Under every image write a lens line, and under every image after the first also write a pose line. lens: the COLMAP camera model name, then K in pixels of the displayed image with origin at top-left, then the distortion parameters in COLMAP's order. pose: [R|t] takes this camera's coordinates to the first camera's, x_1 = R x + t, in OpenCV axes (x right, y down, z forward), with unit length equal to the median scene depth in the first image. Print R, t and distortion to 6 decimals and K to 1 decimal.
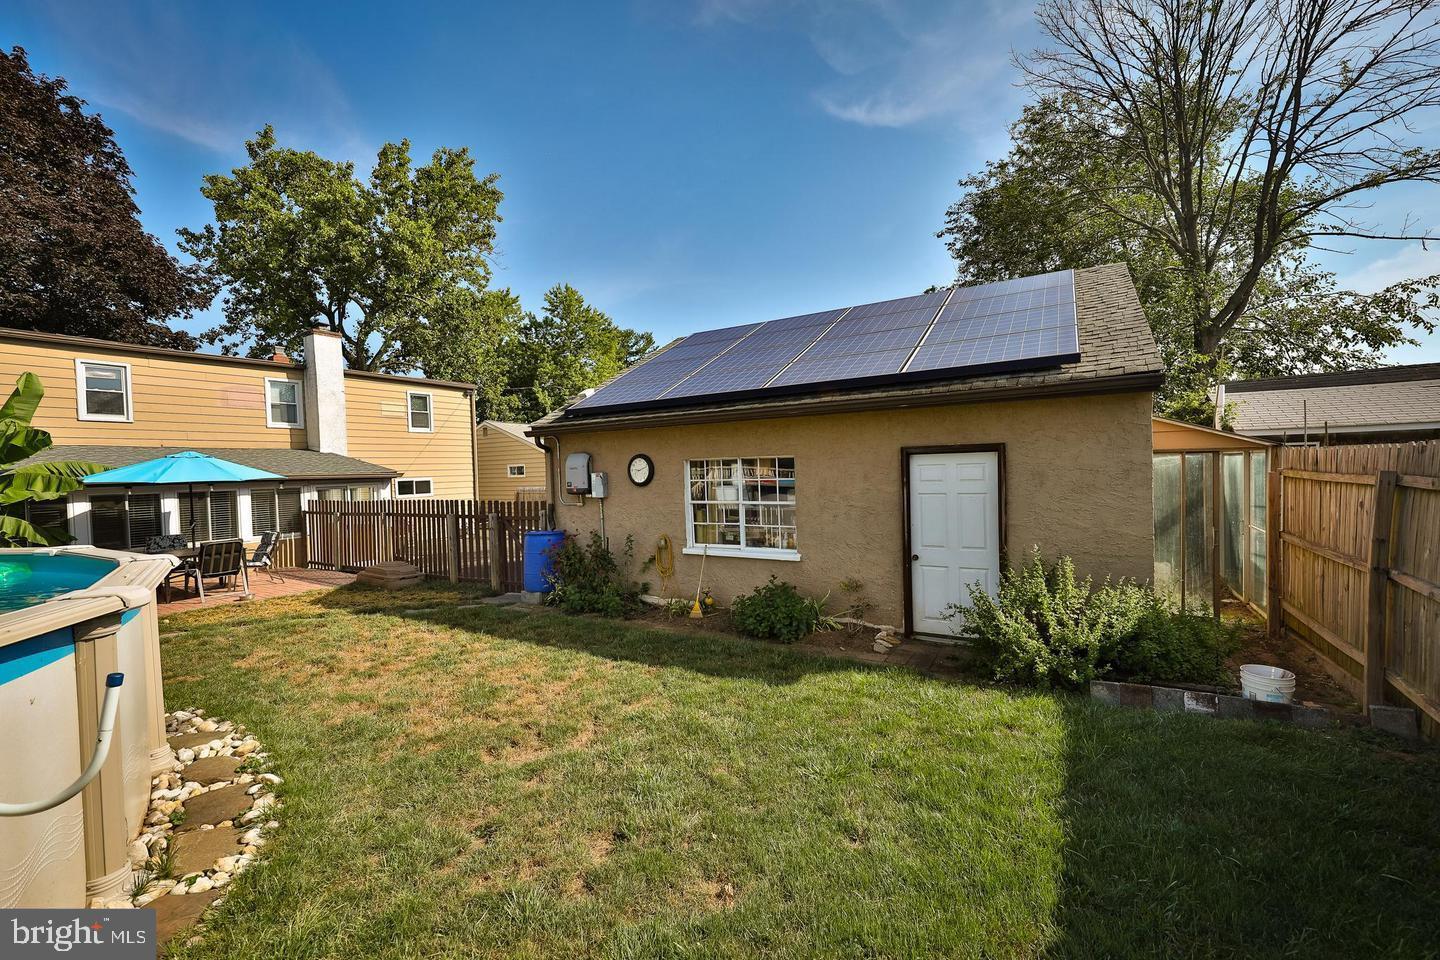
lens RADIAL K [[591.6, 0, 724.5], [0, 591.6, 480.2], [0, 0, 1]] dist [-0.001149, -0.001120]
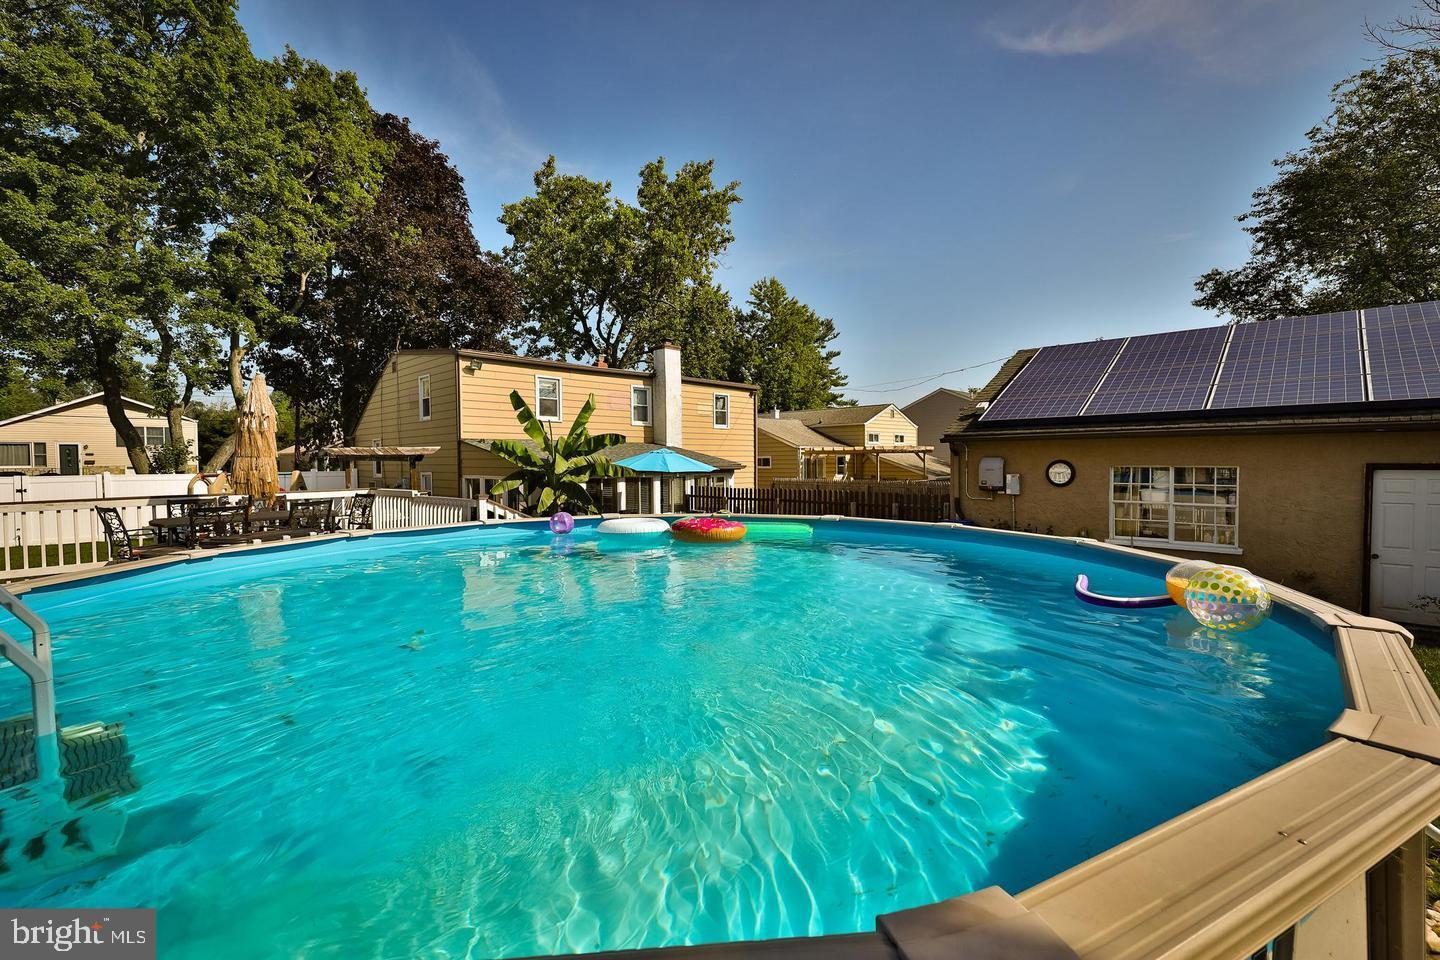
lens RADIAL K [[632.5, 0, 712.3], [0, 632.5, 477.2], [0, 0, 1]] dist [0.010160, -0.003534]
pose [[0.972480, 0.029286, -0.231140, -0.230015], [-0.026609, 0.999538, 0.014691, -0.003943], [0.231464, -0.008137, 0.972809, -0.187916]]
